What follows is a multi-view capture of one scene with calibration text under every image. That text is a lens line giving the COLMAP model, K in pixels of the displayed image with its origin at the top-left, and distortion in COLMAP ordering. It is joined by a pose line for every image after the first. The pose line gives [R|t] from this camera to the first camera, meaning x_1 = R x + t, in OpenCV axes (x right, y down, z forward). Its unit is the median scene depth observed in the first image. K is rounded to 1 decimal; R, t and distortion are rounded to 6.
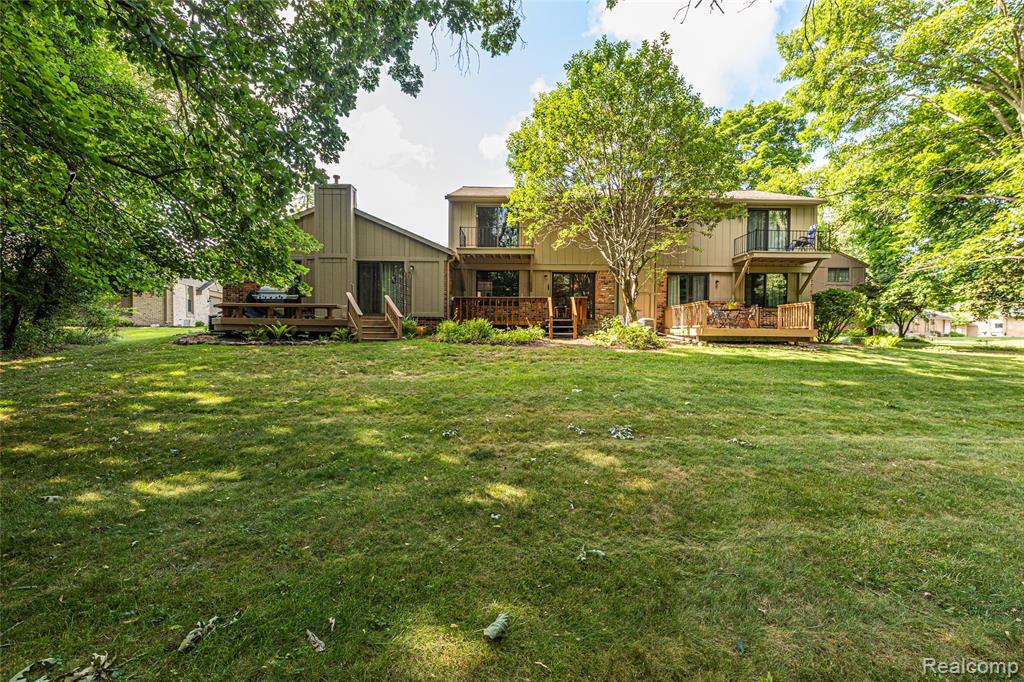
lens RADIAL K [[431.4, 0, 515.1], [0, 431.4, 343.0], [0, 0, 1]] dist [-0.002310, -0.000171]
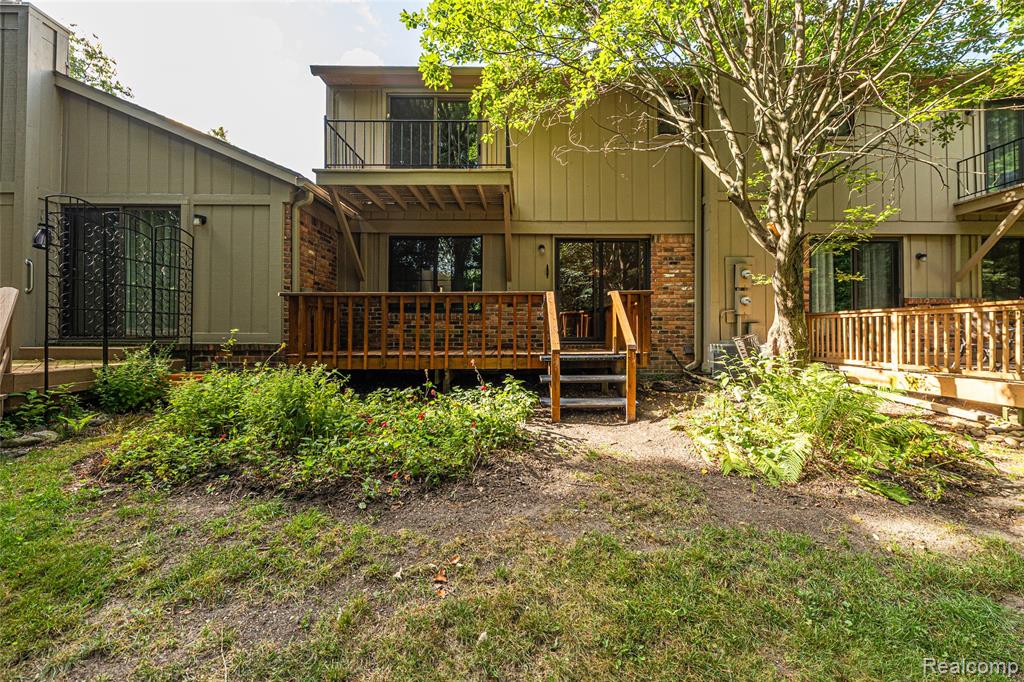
lens RADIAL K [[431.4, 0, 511.6], [0, 431.4, 334.2], [0, 0, 1]] dist [-0.002310, -0.000171]
pose [[0.999860, -0.008059, -0.014695, 0.048971], [0.007689, 0.999656, -0.025083, -0.056518], [0.014892, 0.024966, 0.999577, 0.592053]]
